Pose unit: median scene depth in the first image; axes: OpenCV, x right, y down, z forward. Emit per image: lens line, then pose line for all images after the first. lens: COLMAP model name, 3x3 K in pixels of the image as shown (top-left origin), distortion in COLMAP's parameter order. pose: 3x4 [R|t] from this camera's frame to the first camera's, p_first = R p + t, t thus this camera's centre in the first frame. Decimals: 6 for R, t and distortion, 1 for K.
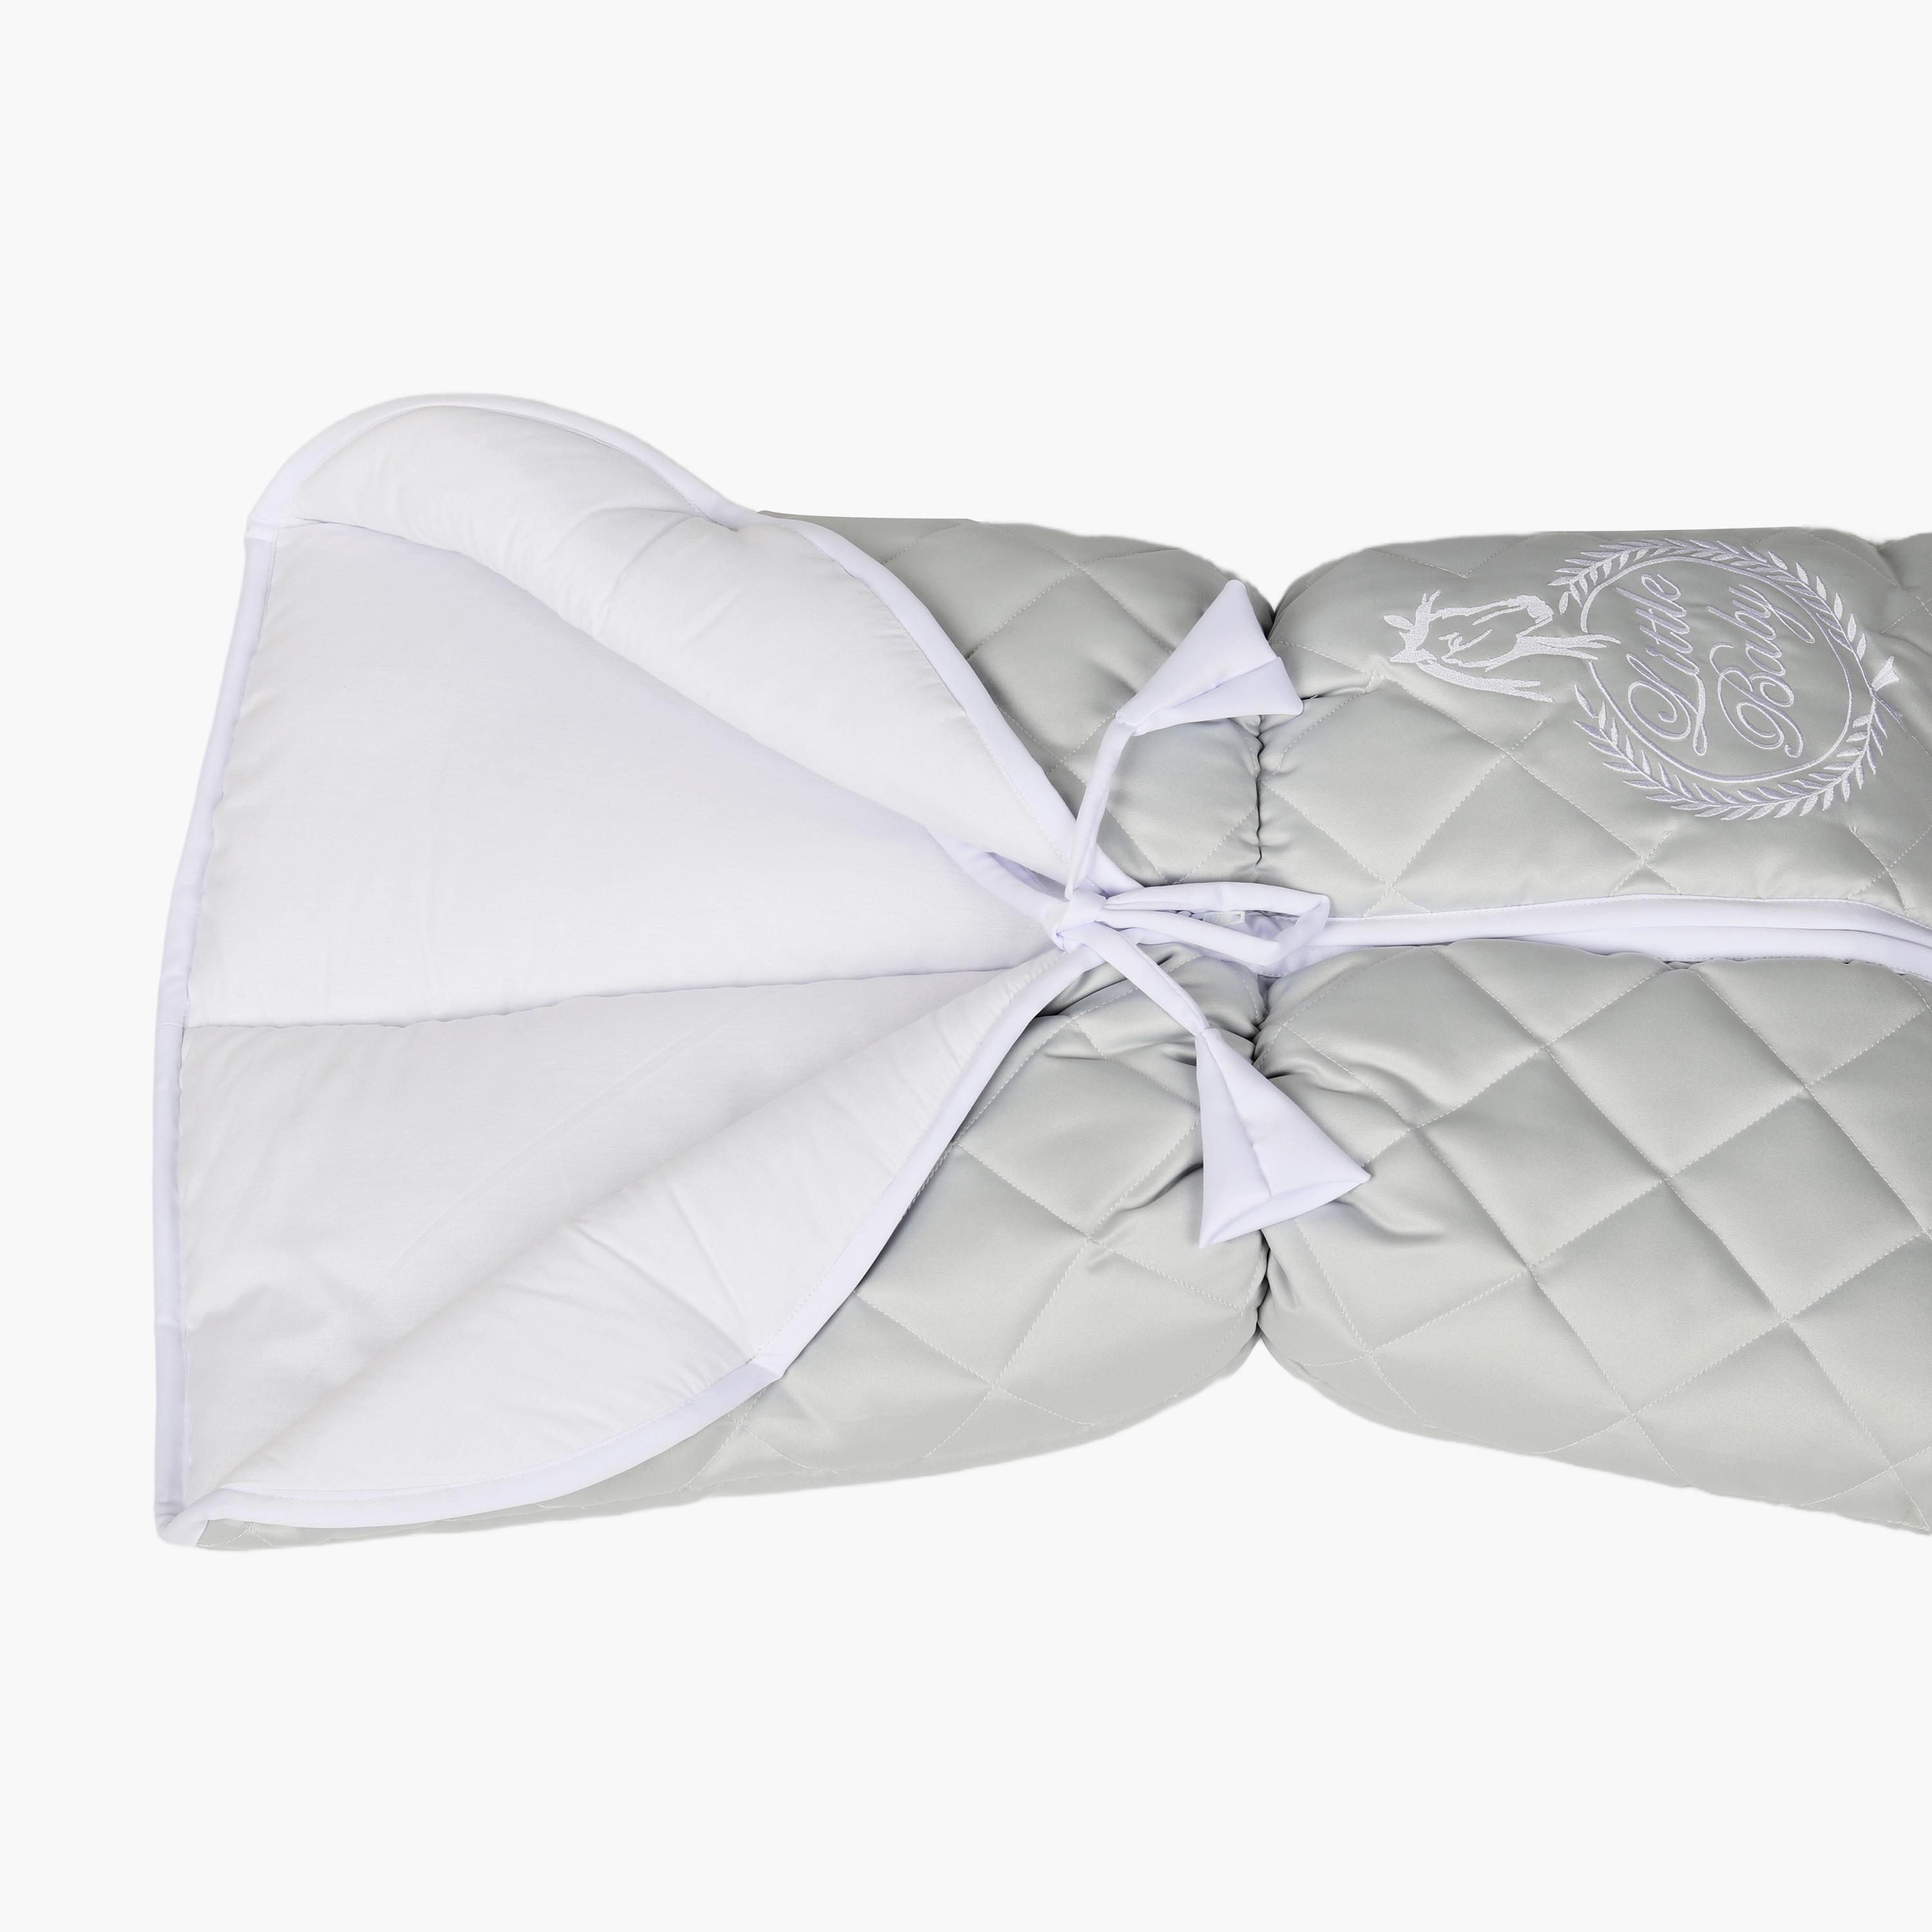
lens RADIAL K [[5291.0, 0, 966.0], [0, 5291.0, 966.0], [0, 0, 1]] dist [0.016416, -0.647748]
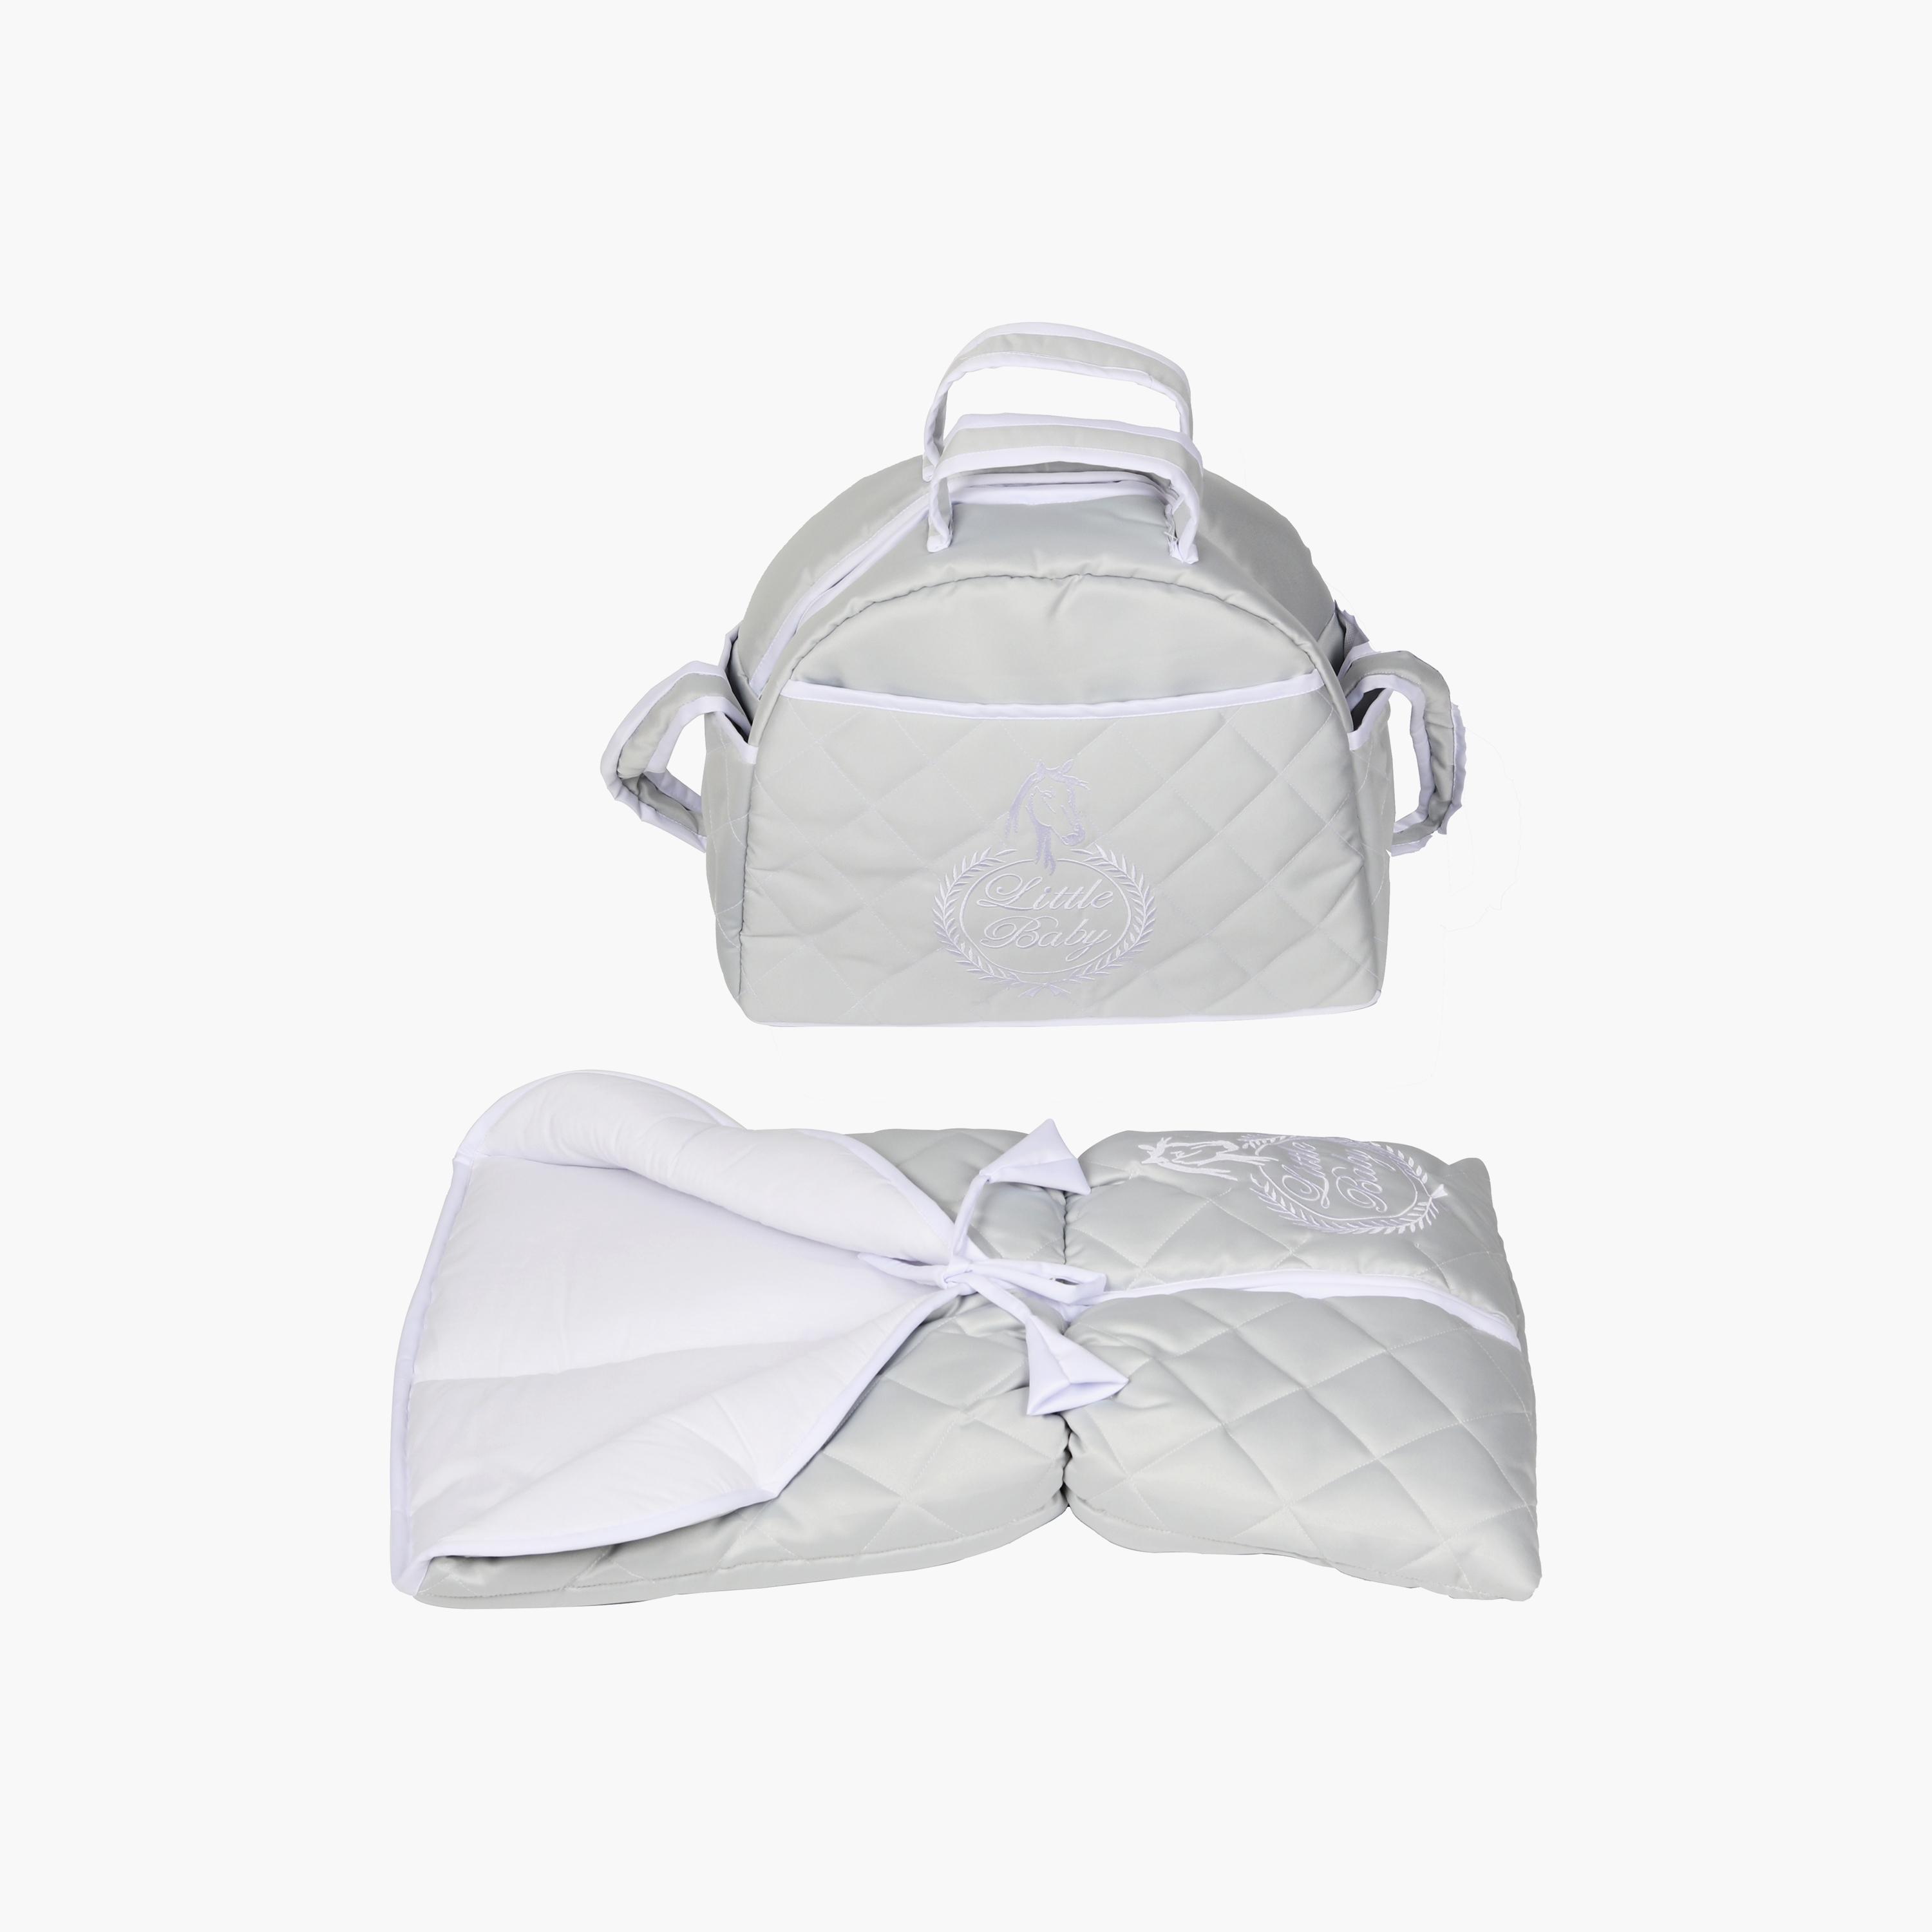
lens RADIAL K [[6018.5, 0, 966.0], [0, 6018.5, 966.0], [0, 0, 1]] dist [0.133571, 0.511963]
pose [[0.999892, 0.008931, 0.011695, 0.001034], [-0.002074, 0.872344, -0.488888, 0.834987], [-0.014569, 0.488811, 0.872268, -0.713835]]
